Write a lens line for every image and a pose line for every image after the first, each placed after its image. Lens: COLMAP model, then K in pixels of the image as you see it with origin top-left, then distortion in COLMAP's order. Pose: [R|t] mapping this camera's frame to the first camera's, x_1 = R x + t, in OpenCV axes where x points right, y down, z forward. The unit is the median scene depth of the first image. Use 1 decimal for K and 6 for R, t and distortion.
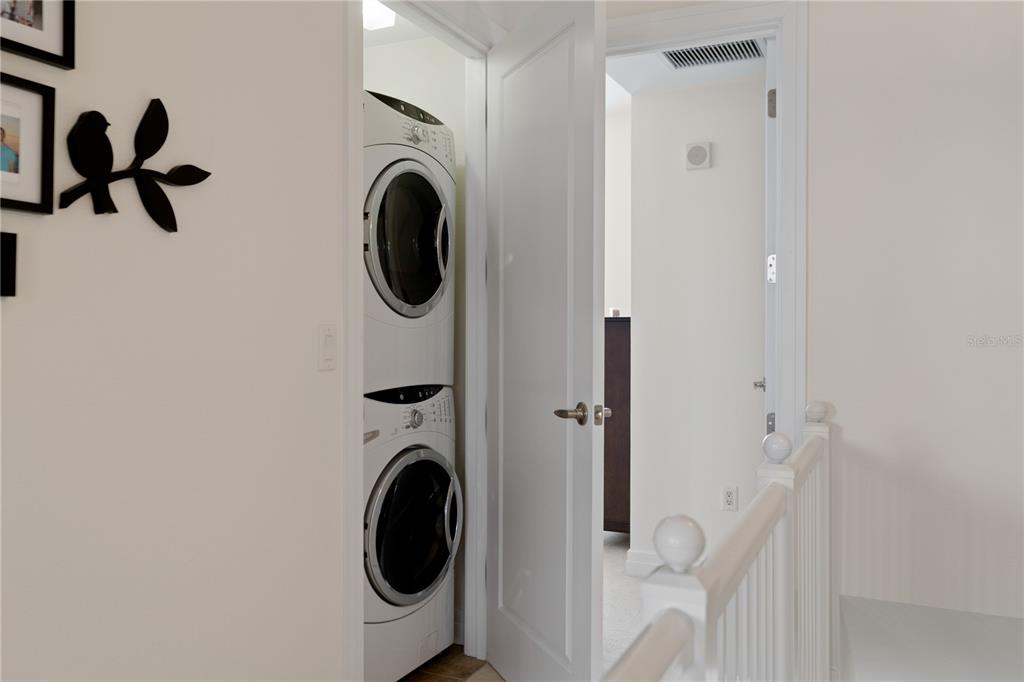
lens RADIAL K [[855.0, 0, 512.0], [0, 855.0, 319.8], [0, 0, 1]] dist [0.045696, -0.000770]
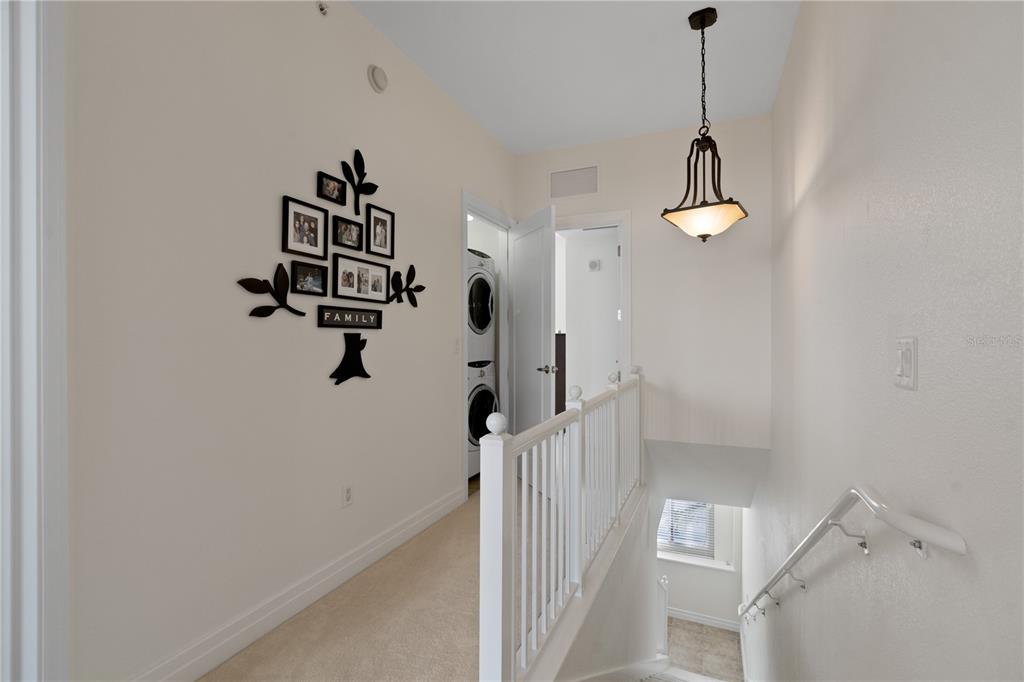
lens RADIAL K [[469.1, 0, 513.5], [0, 469.1, 329.7], [0, 0, 1]] dist [0.001242, 0.000942]
pose [[0.999733, -0.001751, 0.023042, -0.050690], [0.001957, 0.999958, -0.008932, -0.003290], [-0.023026, 0.008975, 0.999695, -0.418722]]
